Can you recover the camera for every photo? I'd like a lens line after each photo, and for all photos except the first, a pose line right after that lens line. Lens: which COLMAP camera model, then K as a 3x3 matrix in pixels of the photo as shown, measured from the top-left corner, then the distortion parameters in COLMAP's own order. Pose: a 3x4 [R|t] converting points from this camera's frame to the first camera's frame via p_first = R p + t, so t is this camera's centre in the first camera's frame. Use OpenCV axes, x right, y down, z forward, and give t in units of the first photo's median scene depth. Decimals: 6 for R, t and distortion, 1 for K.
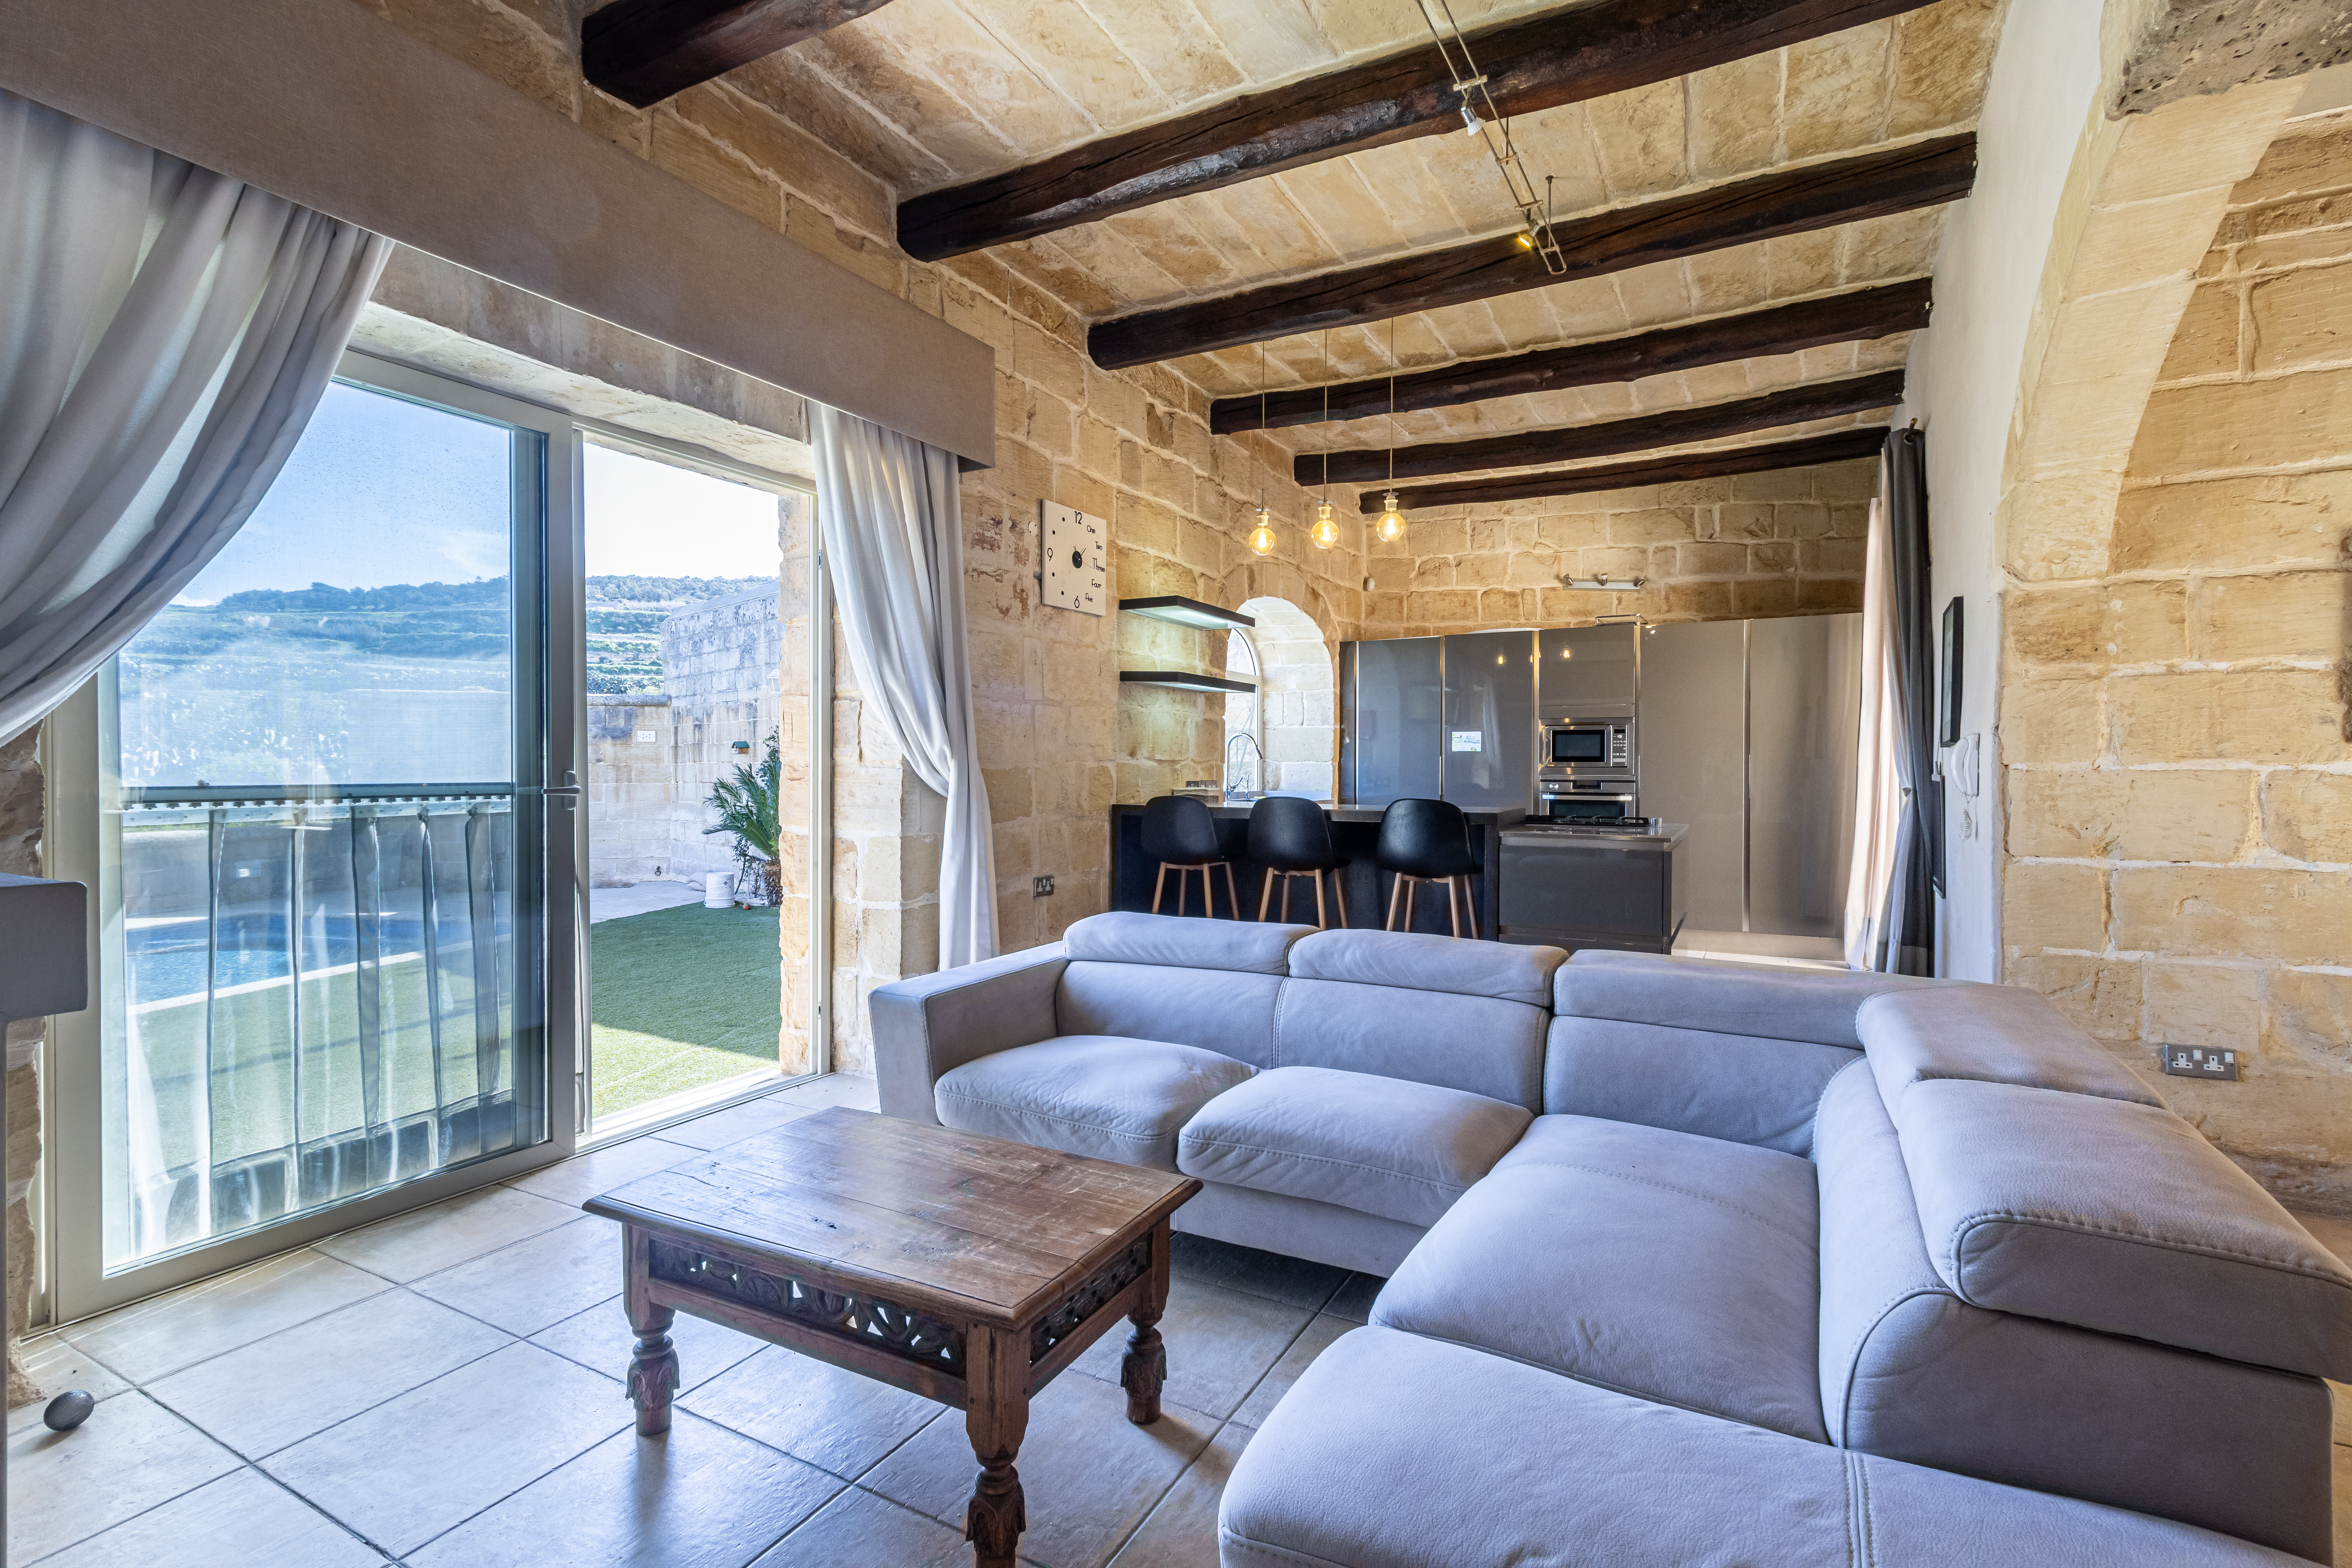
lens RADIAL K [[1069.5, 0, 1176.0], [0, 1069.5, 784.0], [0, 0, 1]] dist [-0.000247, -0.000384]
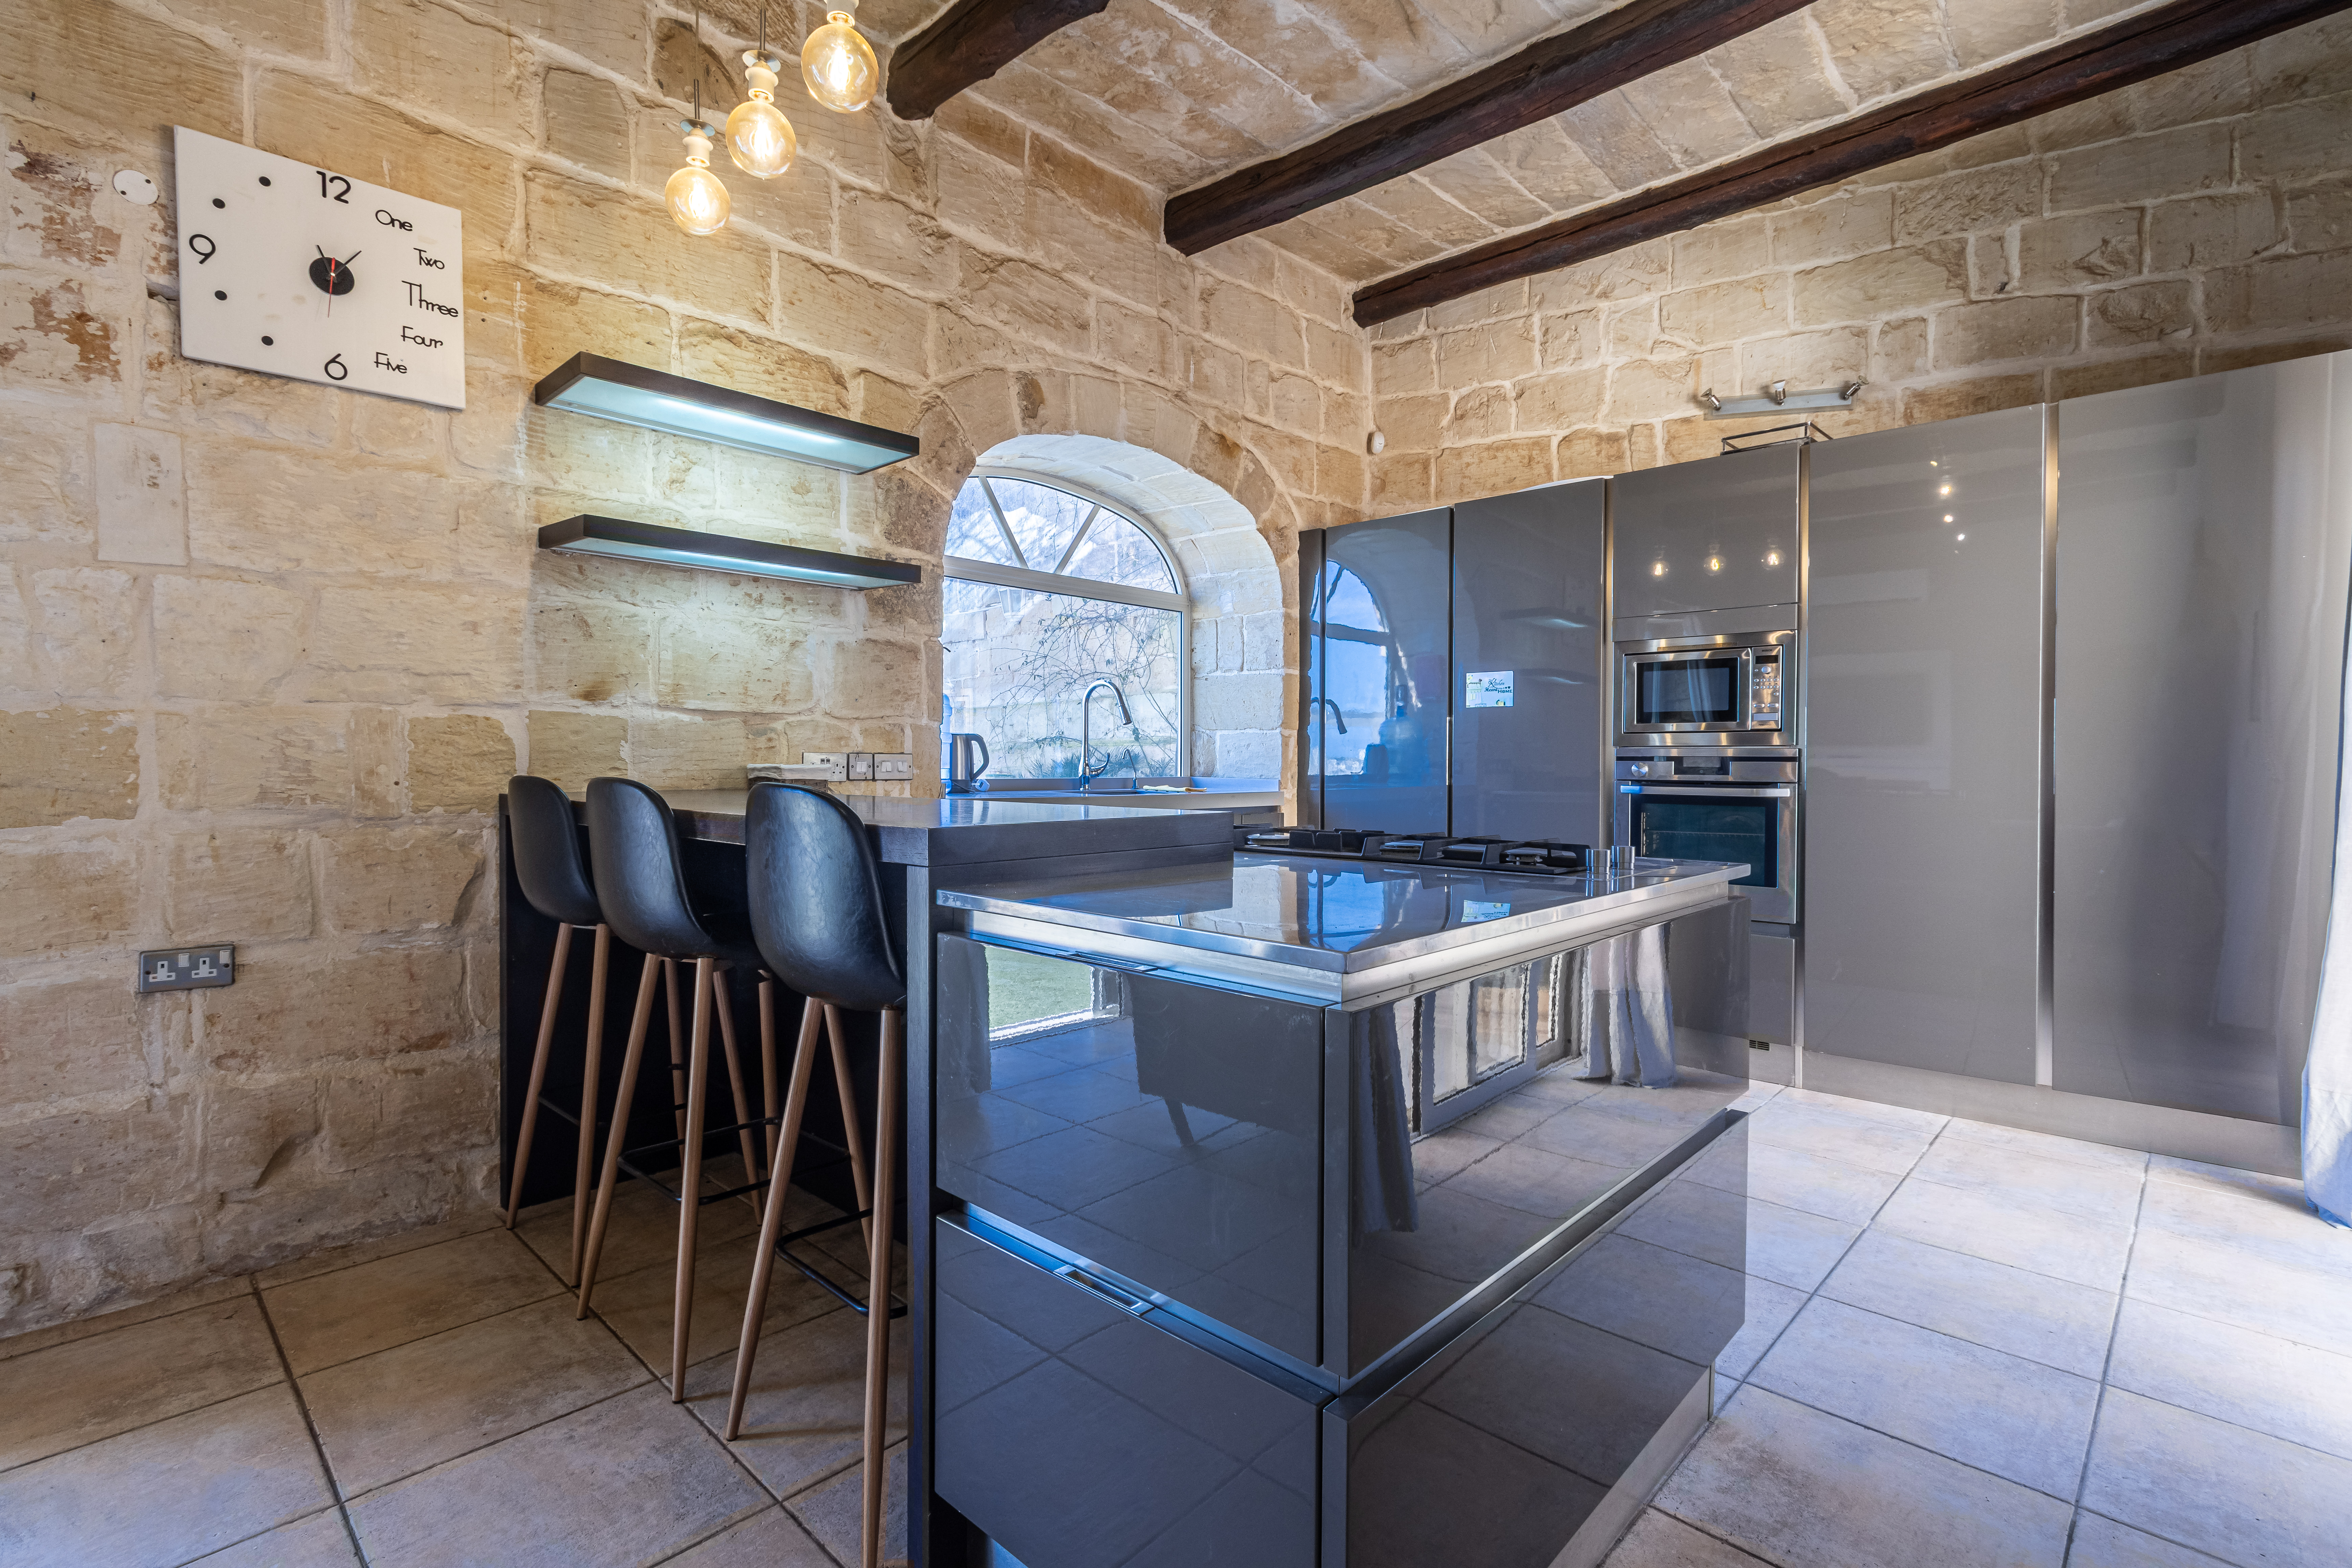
lens RADIAL K [[1117.2, 0, 1176.0], [0, 1117.2, 784.0], [0, 0, 1]] dist [-0.001349, 0.000666]
pose [[0.971047, 0.002941, -0.238870, 0.256146], [-0.002149, 0.999991, 0.003576, 0.008134], [0.238879, -0.002959, 0.971045, 0.401248]]
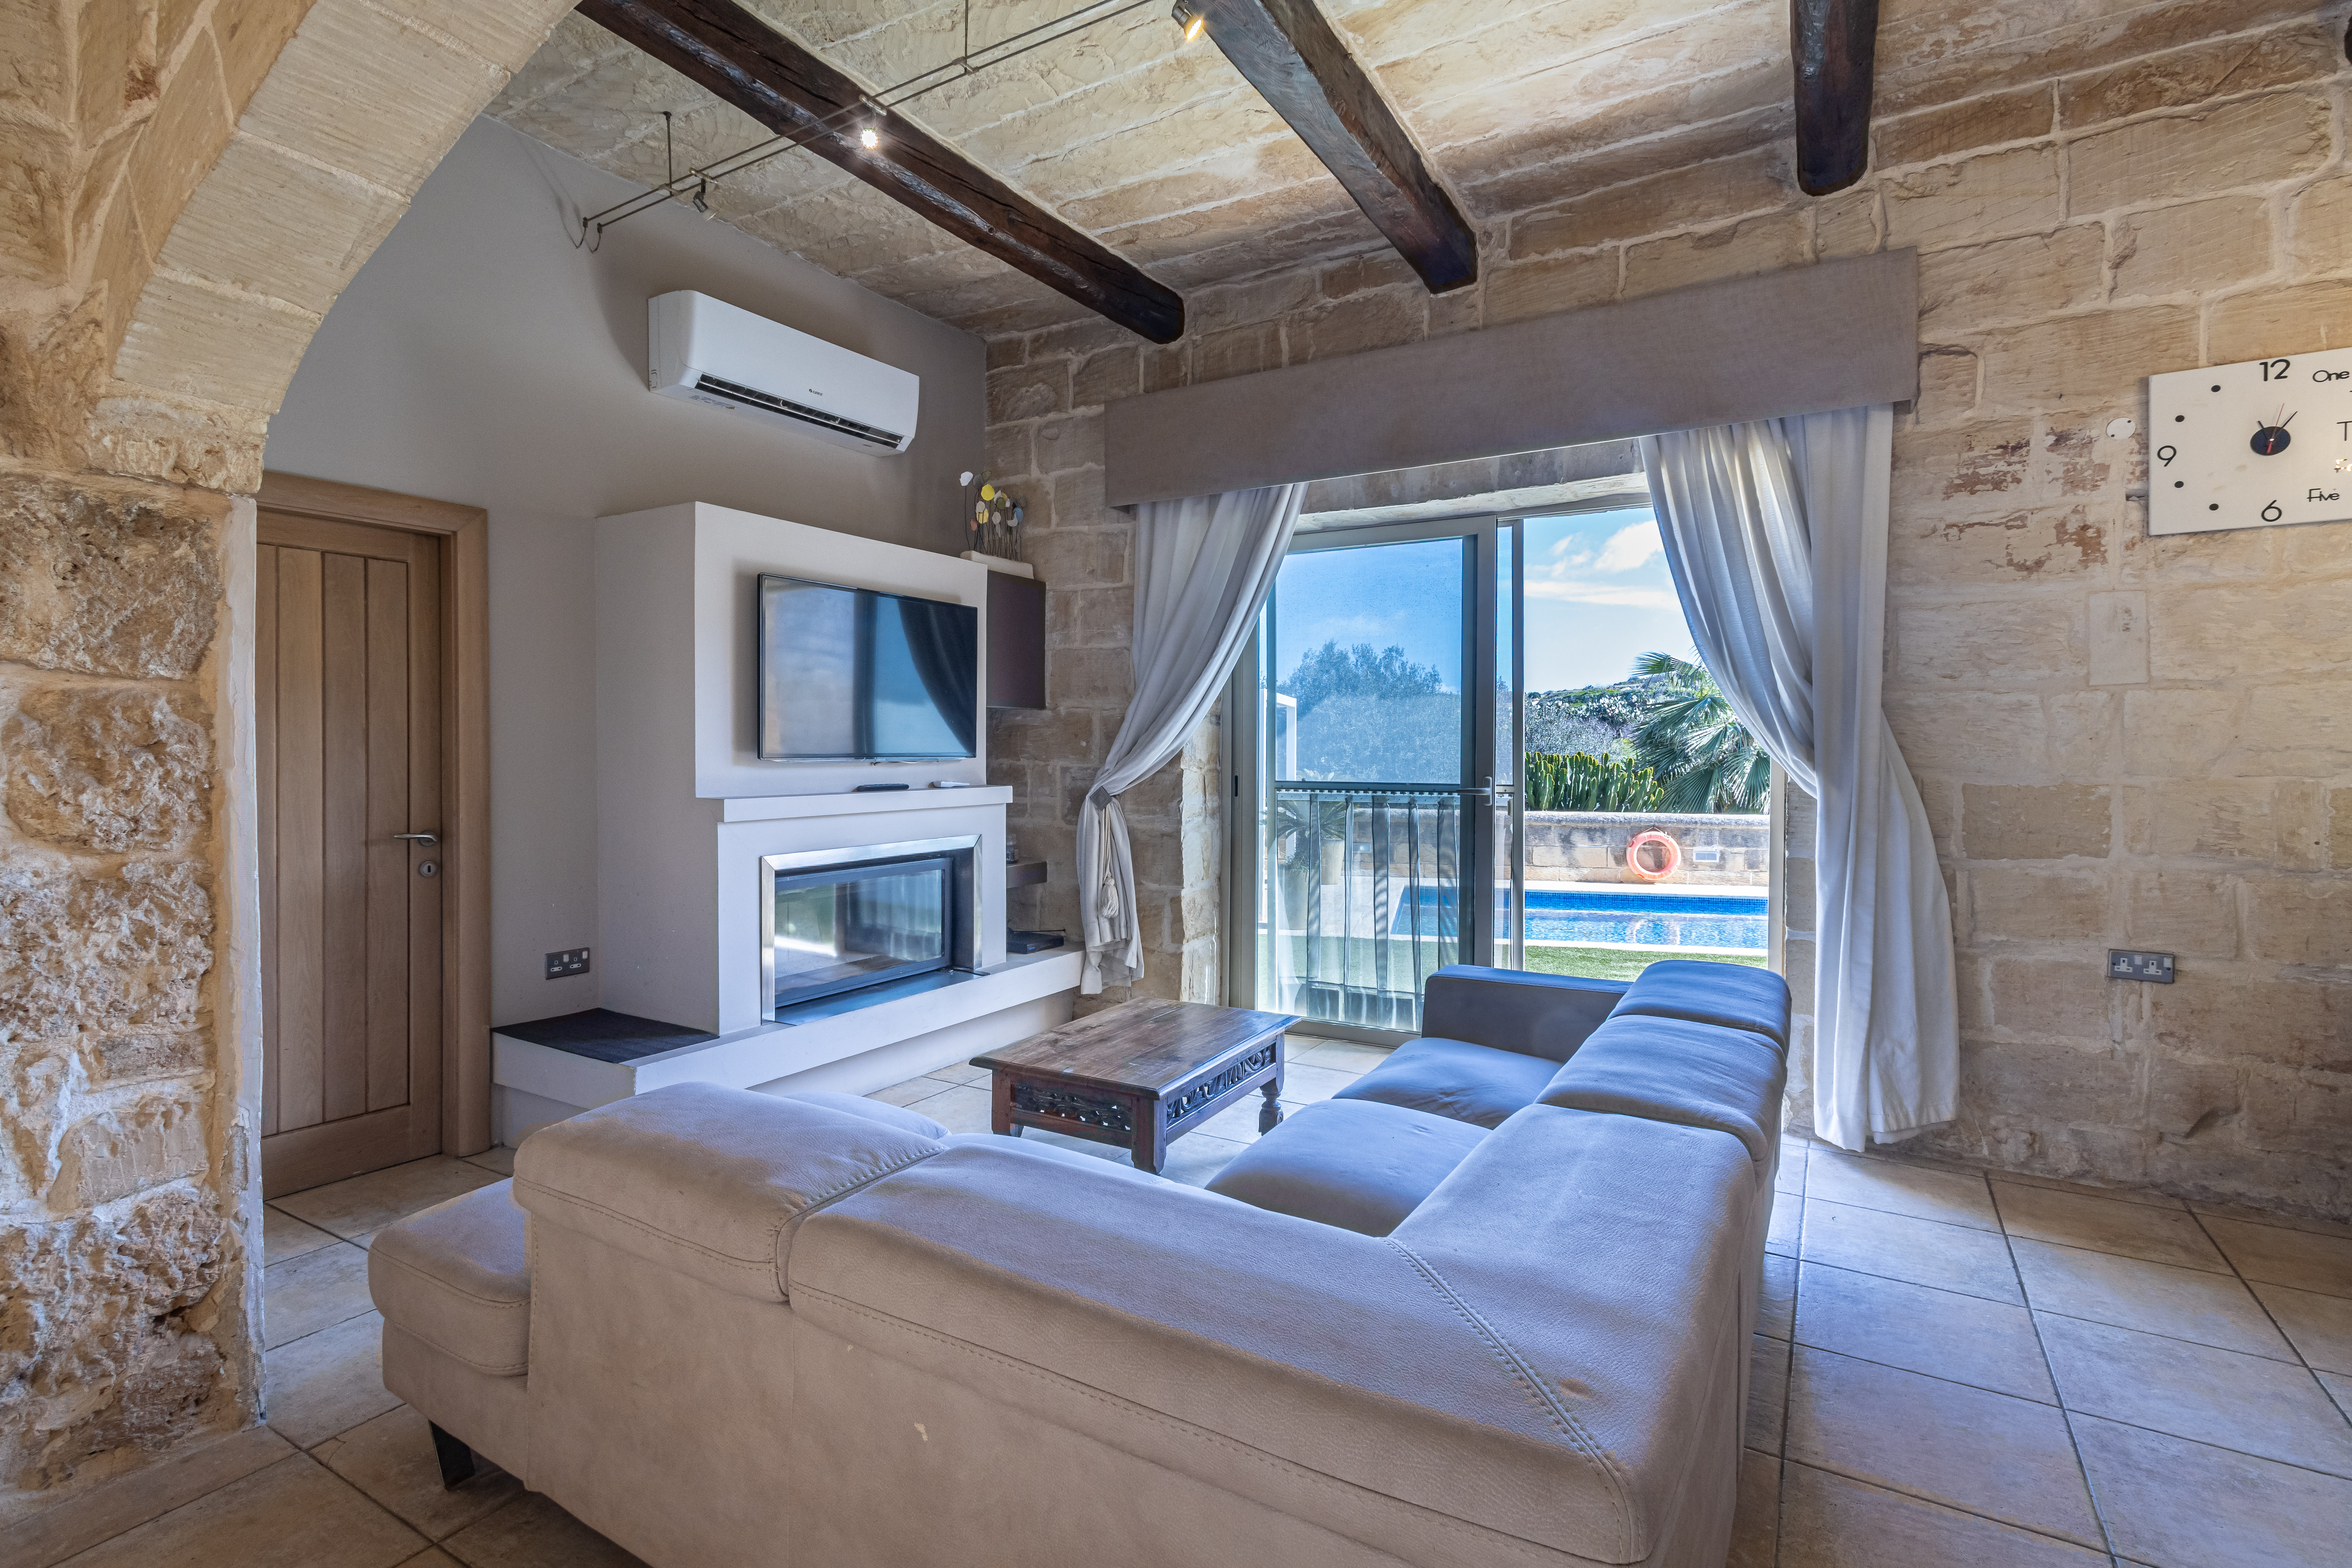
lens RADIAL K [[1112.2, 0, 1154.4], [0, 1112.2, 759.9], [0, 0, 1]] dist [0.002482, 0.001087]
pose [[-0.027935, 0.010651, -0.999553, 0.363523], [-0.018326, 0.999770, 0.011165, -0.017547], [0.999442, 0.018629, -0.027733, 0.261178]]
